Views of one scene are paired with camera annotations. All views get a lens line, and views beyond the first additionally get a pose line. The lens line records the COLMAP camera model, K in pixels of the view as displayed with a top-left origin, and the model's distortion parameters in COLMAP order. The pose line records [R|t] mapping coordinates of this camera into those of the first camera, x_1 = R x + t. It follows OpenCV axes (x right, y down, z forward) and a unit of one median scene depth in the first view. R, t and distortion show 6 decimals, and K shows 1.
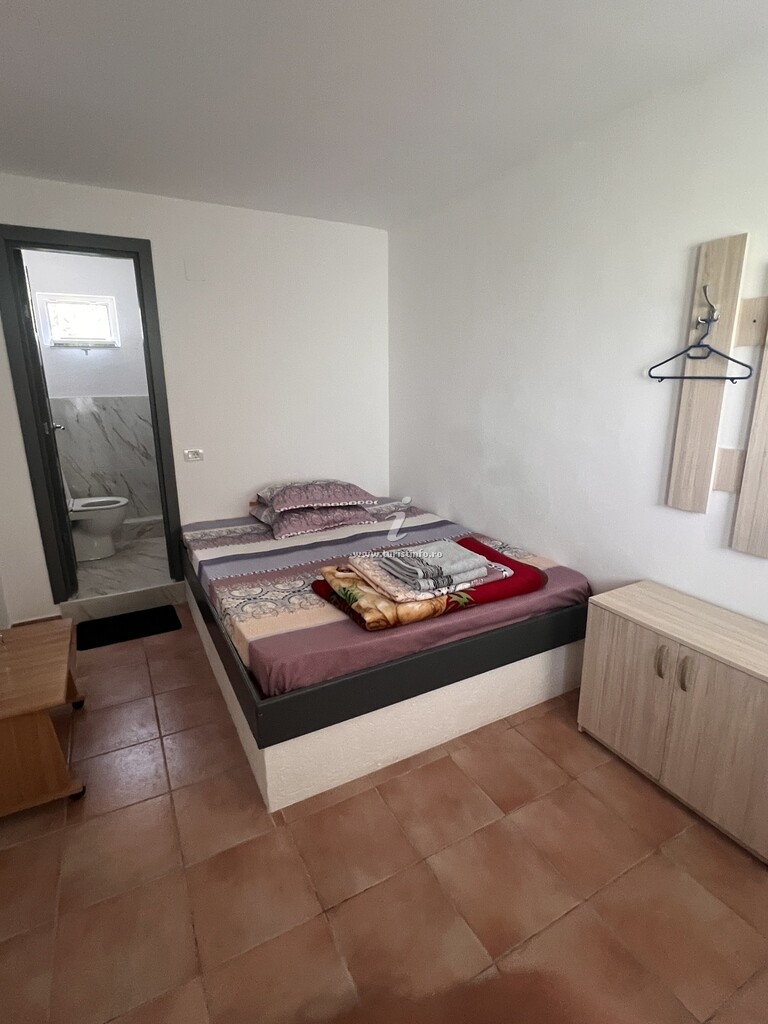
lens RADIAL K [[511.0, 0, 384.0], [0, 511.0, 512.0], [0, 0, 1]] dist [0.000519, 0.000060]
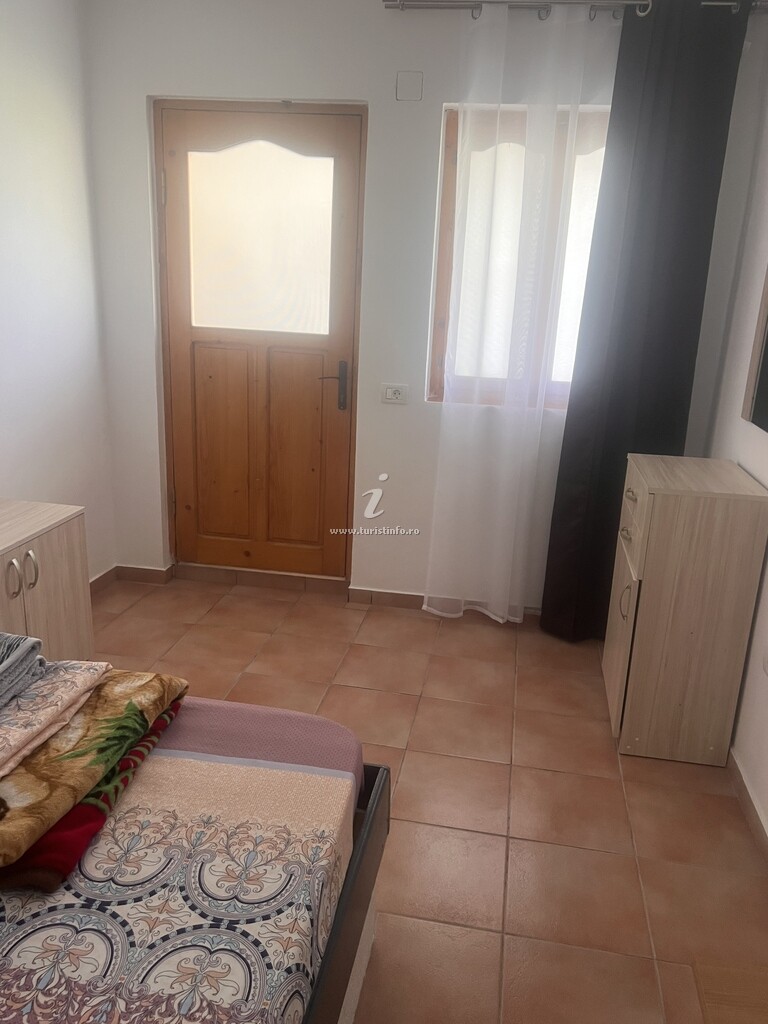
lens RADIAL K [[802.5, 0, 384.0], [0, 802.5, 512.0], [0, 0, 1]] dist [0.000099, -0.000075]
pose [[-0.784440, -0.201571, 0.586535, -0.588728], [0.117272, 0.880444, 0.459418, -0.292652], [-0.609017, 0.429171, -0.667017, 1.162962]]
